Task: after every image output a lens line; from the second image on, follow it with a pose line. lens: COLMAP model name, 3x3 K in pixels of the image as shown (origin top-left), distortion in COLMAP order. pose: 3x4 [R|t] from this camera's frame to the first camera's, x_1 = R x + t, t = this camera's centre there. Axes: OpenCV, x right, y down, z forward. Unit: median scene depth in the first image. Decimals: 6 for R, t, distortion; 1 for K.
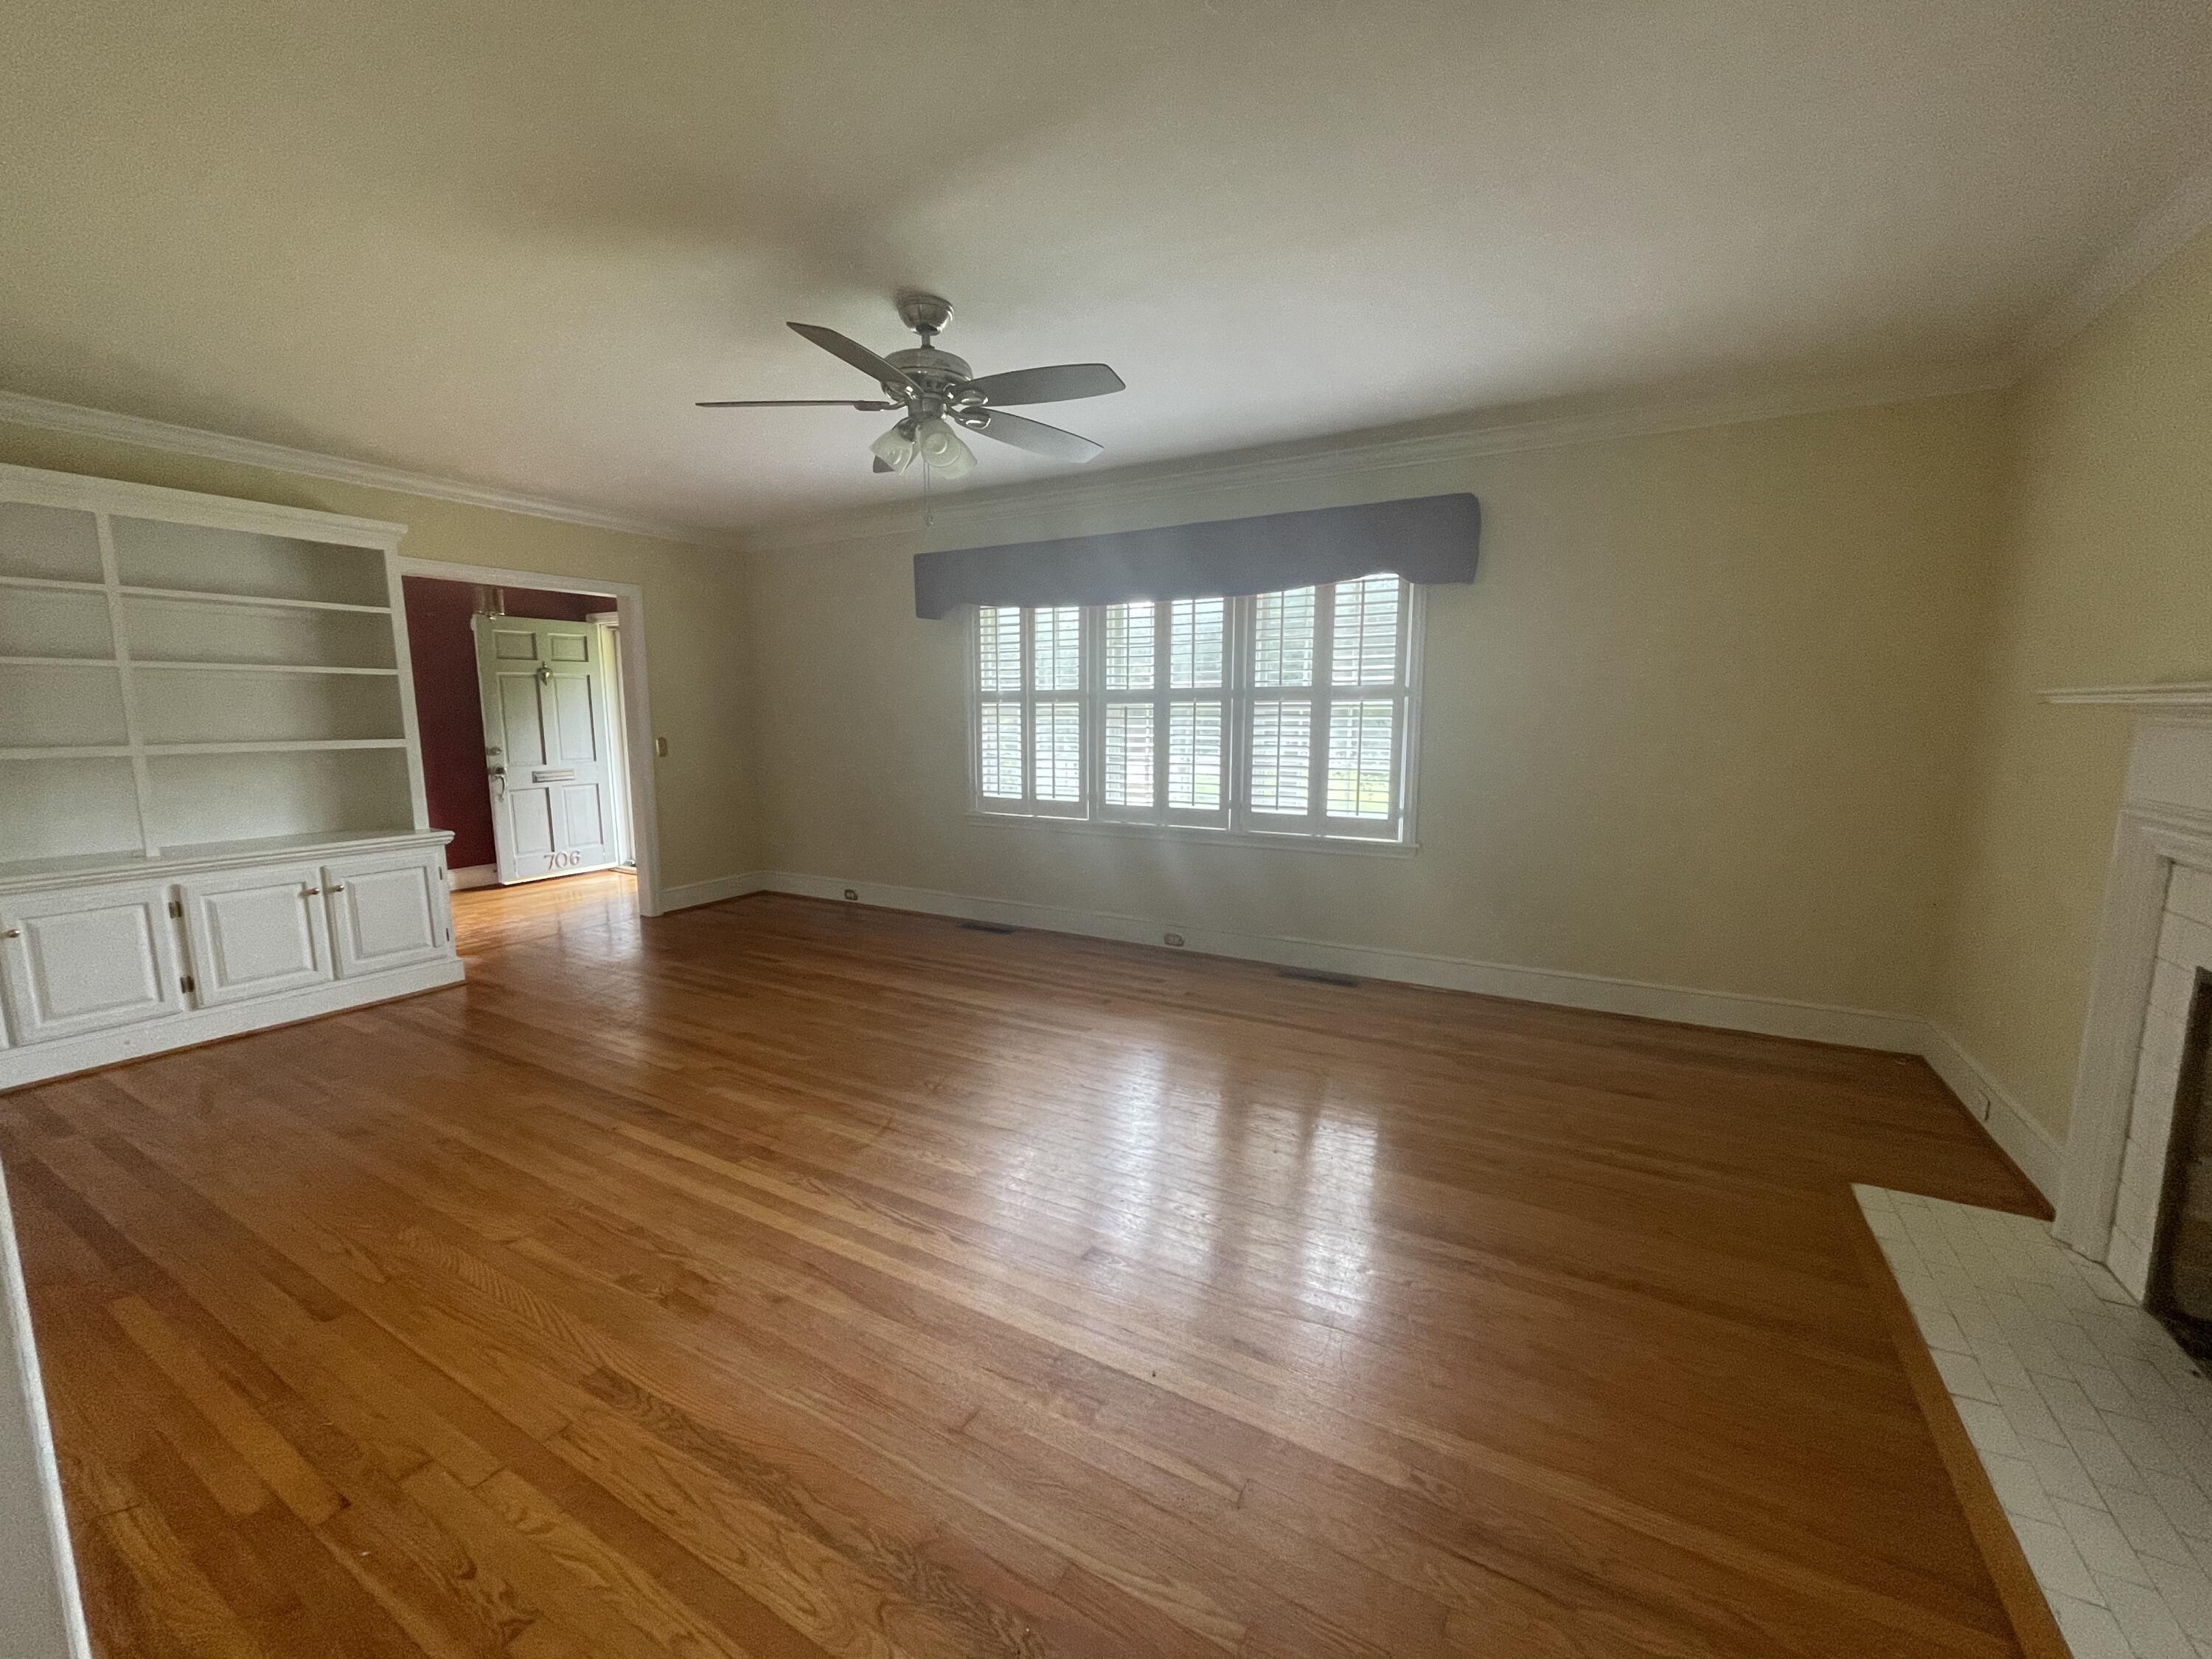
lens RADIAL K [[886.2, 0, 1101.9], [0, 886.2, 829.3], [0, 0, 1]] dist [-0.001969, -0.000139]
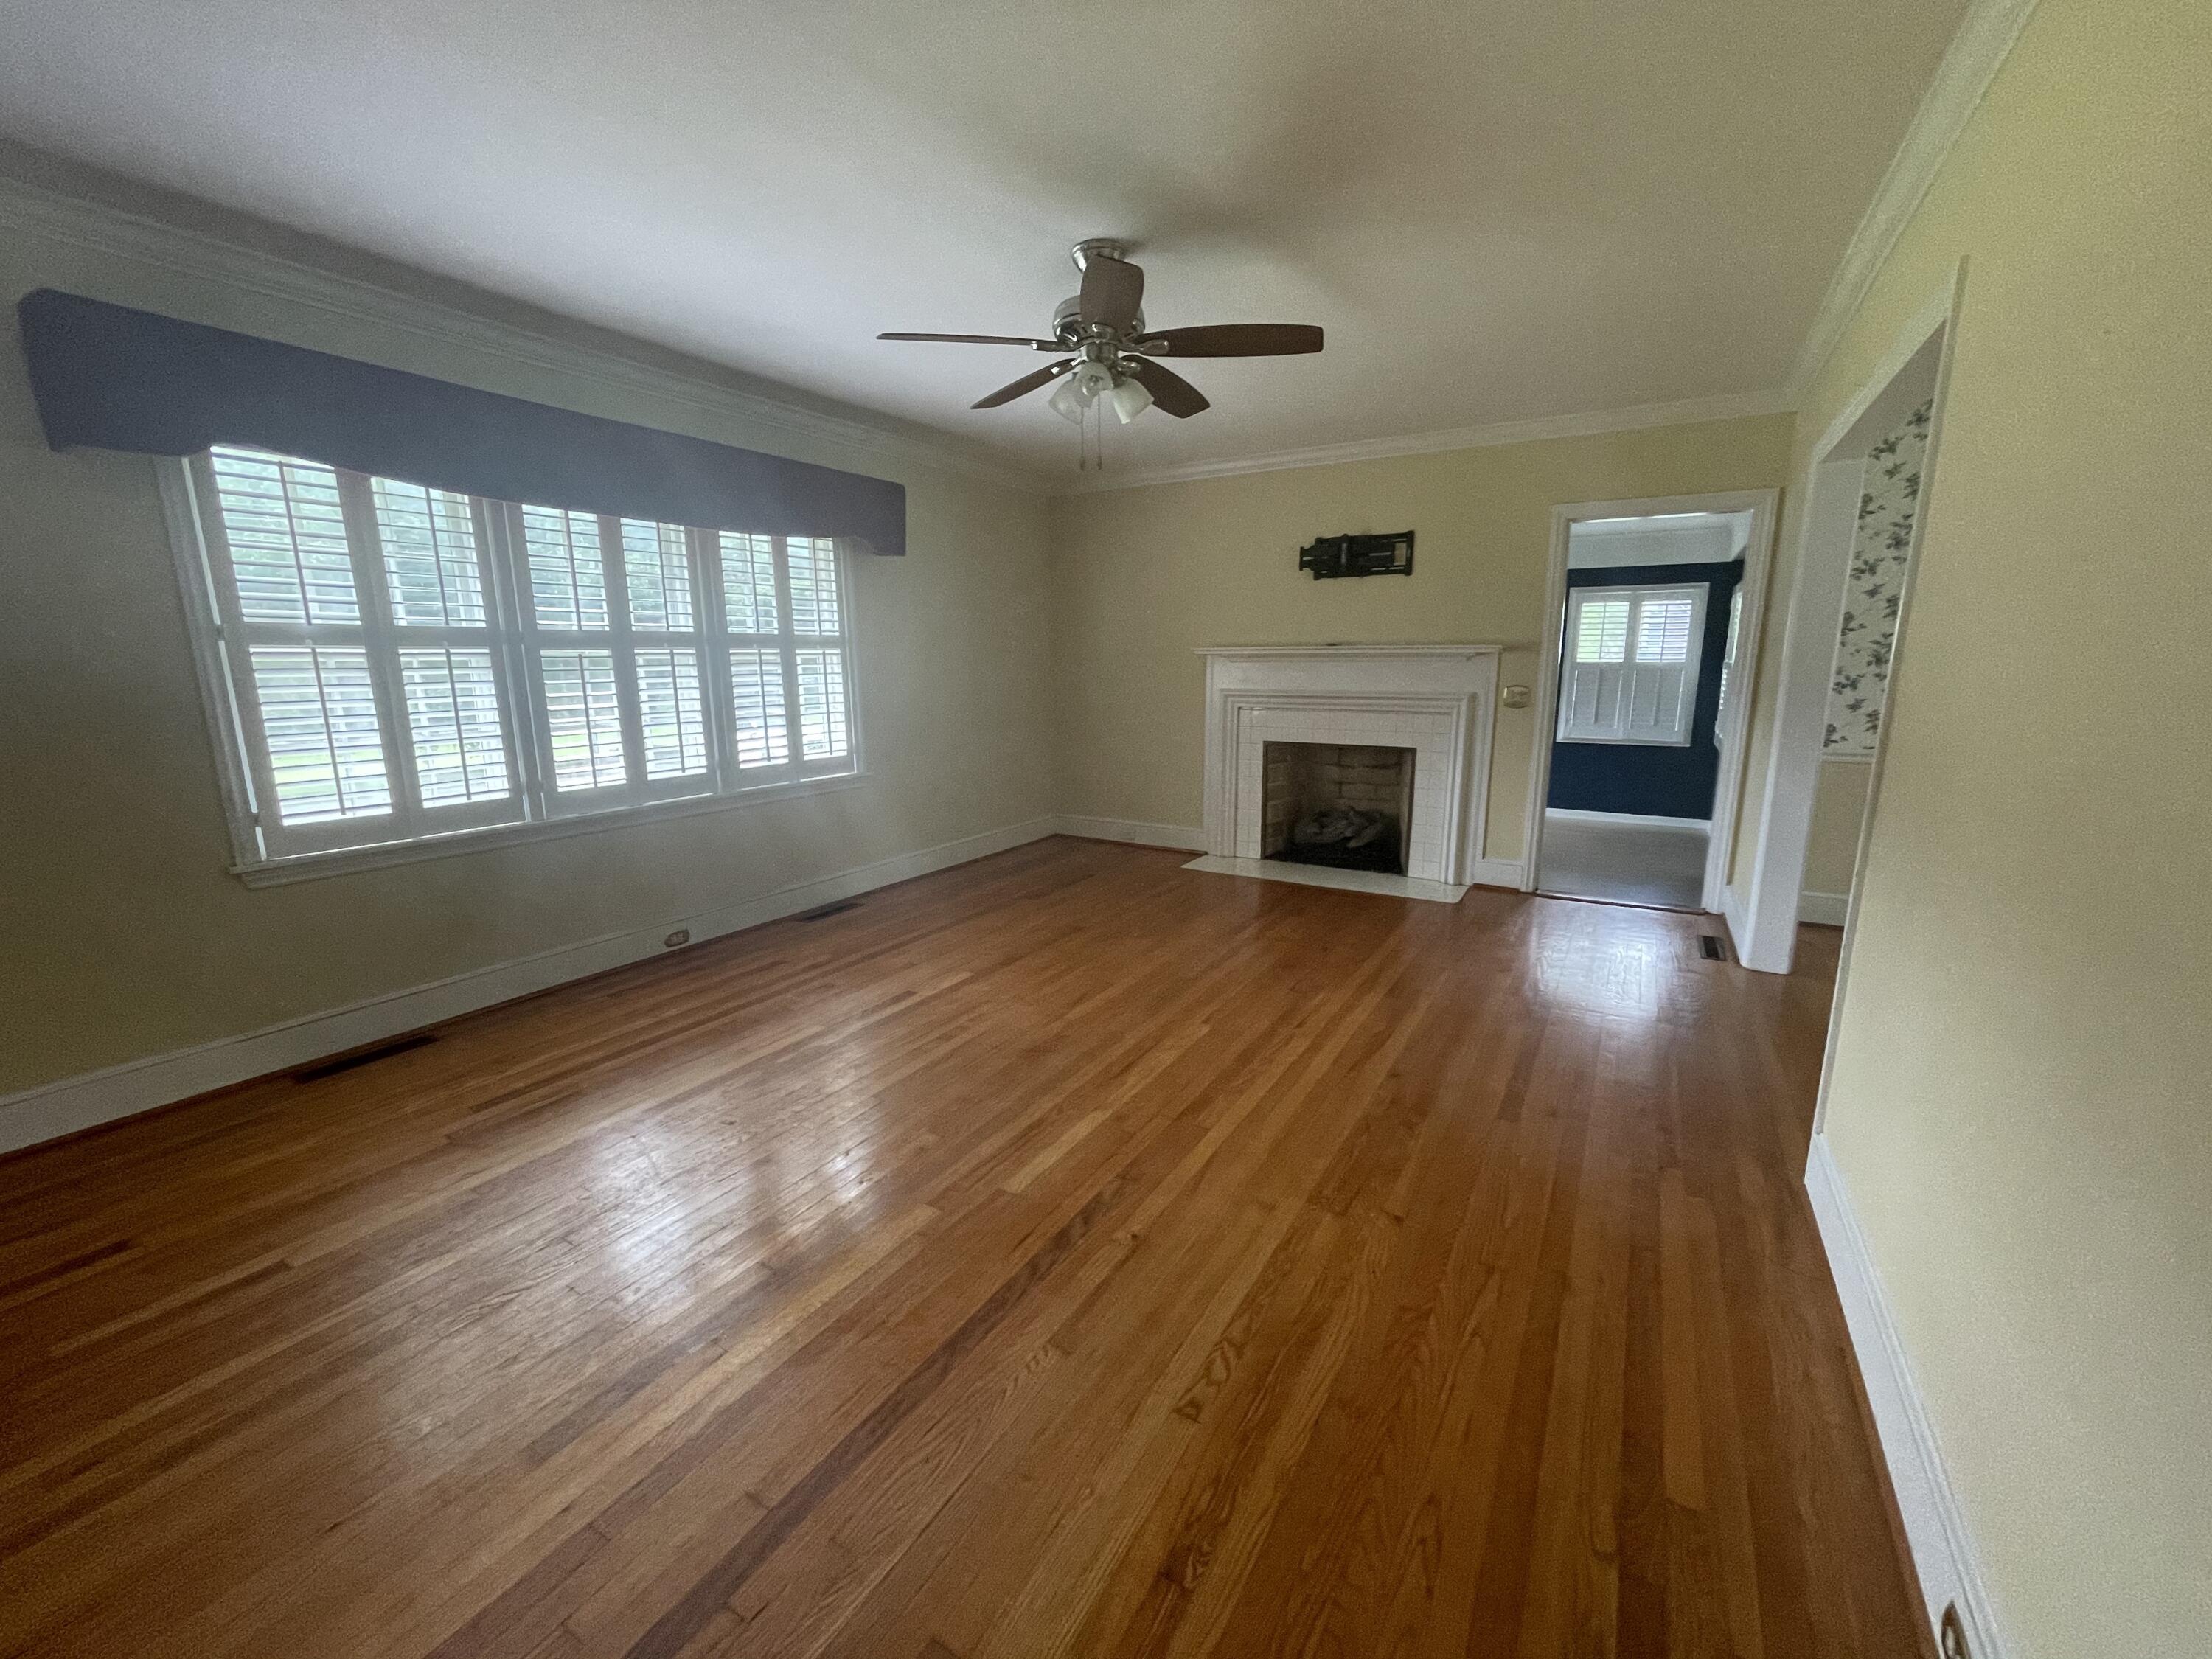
lens RADIAL K [[886.2, 0, 1101.9], [0, 886.2, 829.3], [0, 0, 1]] dist [-0.001969, -0.000139]
pose [[0.027229, -0.190385, 0.981332, -0.736145], [0.137176, 0.973120, 0.184986, -0.076974], [-0.990172, 0.129579, 0.052613, 0.576817]]
